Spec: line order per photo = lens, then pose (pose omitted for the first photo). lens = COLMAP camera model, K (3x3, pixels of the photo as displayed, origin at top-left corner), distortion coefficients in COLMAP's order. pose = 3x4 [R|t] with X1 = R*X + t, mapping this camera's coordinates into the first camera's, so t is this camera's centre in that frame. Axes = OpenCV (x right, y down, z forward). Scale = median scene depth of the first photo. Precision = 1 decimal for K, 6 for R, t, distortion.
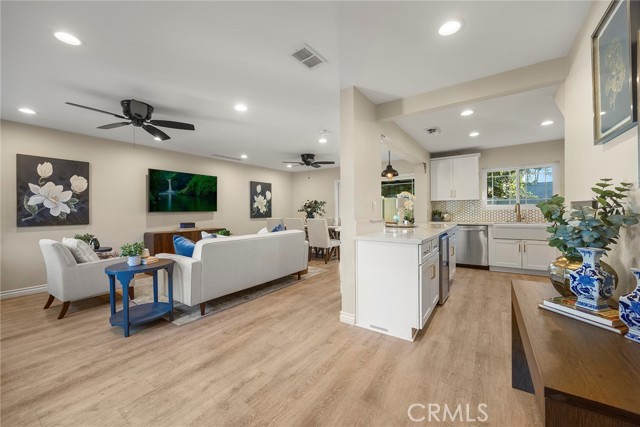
lens RADIAL K [[256.6, 0, 316.9], [0, 256.6, 210.3], [0, 0, 1]] dist [0.000668, -0.000728]
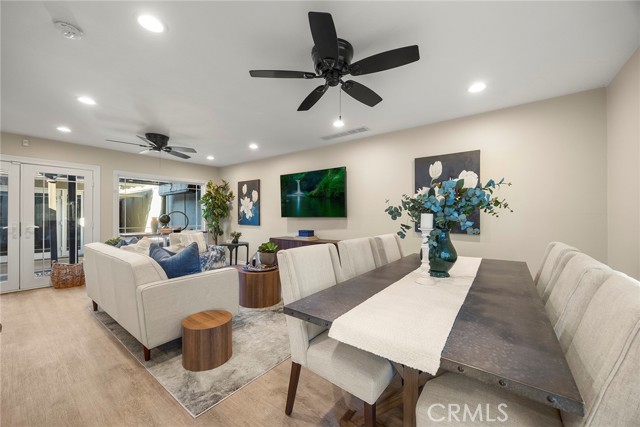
lens RADIAL K [[246.7, 0, 319.8], [0, 246.7, 215.2], [0, 0, 1]] dist [-0.001218, -0.000074]
pose [[-0.041994, 0.006692, -0.999095, 0.386824], [-0.001355, 0.999976, 0.006755, -0.007832], [0.999117, 0.001638, -0.041984, 1.356039]]
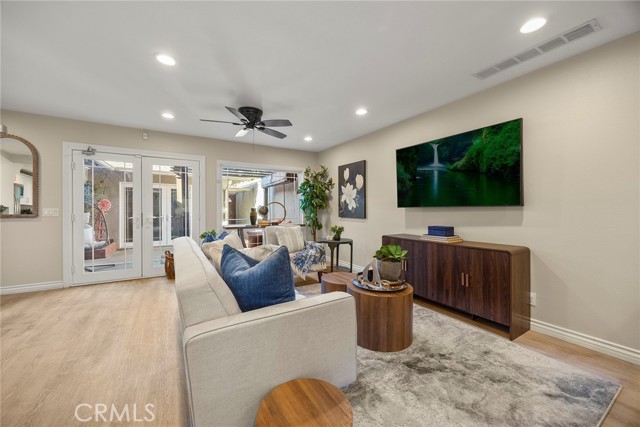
lens RADIAL K [[246.7, 0, 319.4], [0, 246.7, 208.5], [0, 0, 1]] dist [-0.001218, -0.000074]
pose [[-0.403027, 0.008028, -0.915153, 0.121993], [0.004923, 0.999966, 0.006604, 0.006063], [0.915175, -0.001844, -0.403052, 1.224840]]
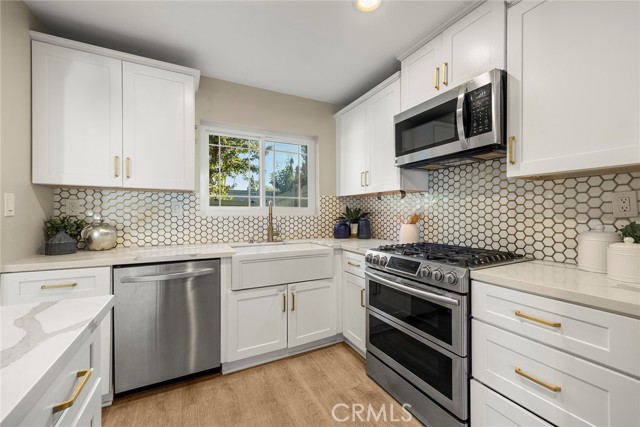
lens RADIAL K [[256.6, 0, 321.3], [0, 256.6, 215.0], [0, 0, 1]] dist [0.000668, -0.000728]
pose [[0.468143, 0.007368, 0.883622, 0.451043], [-0.008249, 0.999958, -0.003968, -0.004674], [-0.883614, -0.005432, 0.468184, 0.778034]]
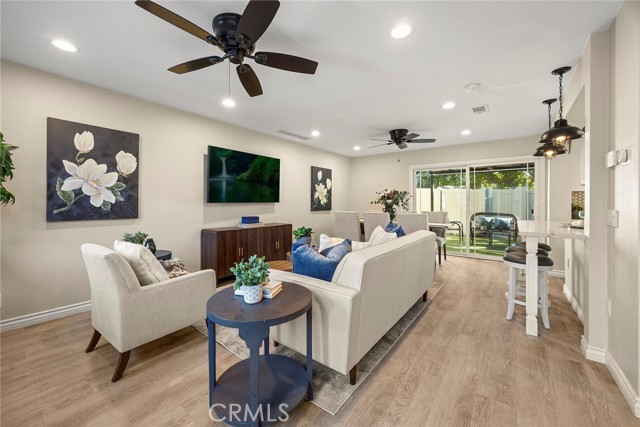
lens RADIAL K [[256.6, 0, 312.5], [0, 256.6, 202.8], [0, 0, 1]] dist [0.000668, -0.000728]
pose [[0.998497, 0.010896, -0.053717, -0.342127], [-0.010743, 0.999937, 0.003134, 0.002663], [0.053748, -0.002552, 0.998551, 0.284738]]
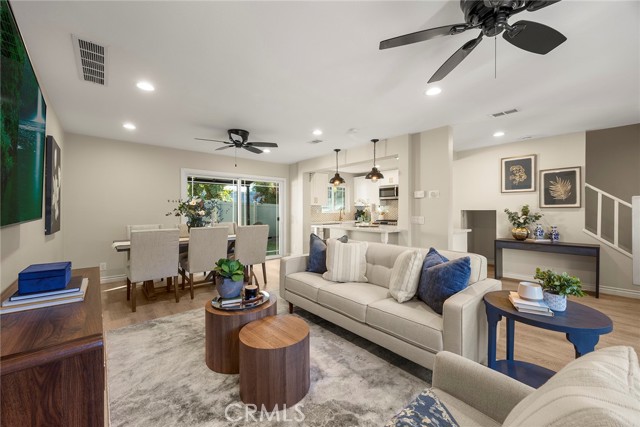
lens RADIAL K [[246.7, 0, 323.2], [0, 246.7, 215.0], [0, 0, 1]] dist [-0.001218, -0.000074]
pose [[0.229772, -0.007903, 0.973212, -0.842021], [-0.001657, 0.999962, 0.008512, -0.003410], [-0.973243, -0.003568, 0.229750, 0.860966]]
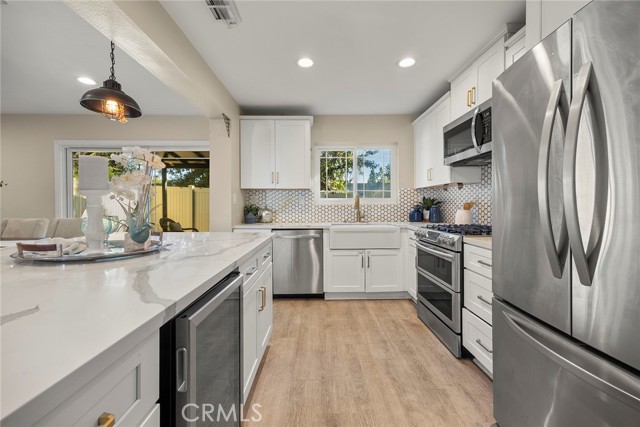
lens RADIAL K [[256.6, 0, 321.8], [0, 256.6, 209.9], [0, 0, 1]] dist [0.000668, -0.000728]
pose [[0.810759, -0.001788, 0.585377, 0.329866], [-0.006783, 0.999900, 0.012448, 0.004601], [-0.585341, -0.014063, 0.810666, 0.551061]]
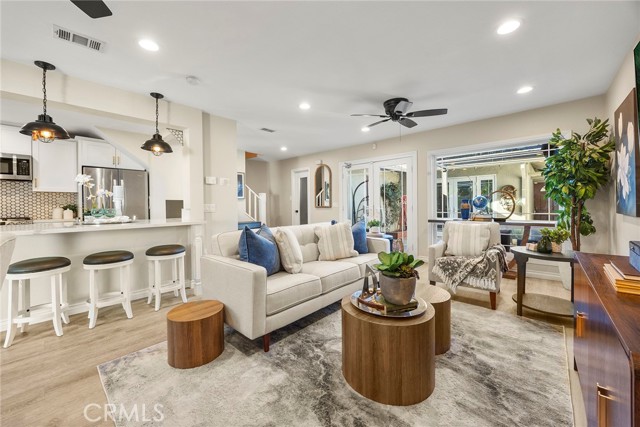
lens RADIAL K [[246.7, 0, 315.3], [0, 246.7, 208.9], [0, 0, 1]] dist [-0.001218, -0.000074]
pose [[-0.990574, 0.017735, 0.135828, -0.350076], [0.020145, 0.999663, 0.016386, 0.019201], [-0.135491, 0.018968, -0.990597, 1.512384]]
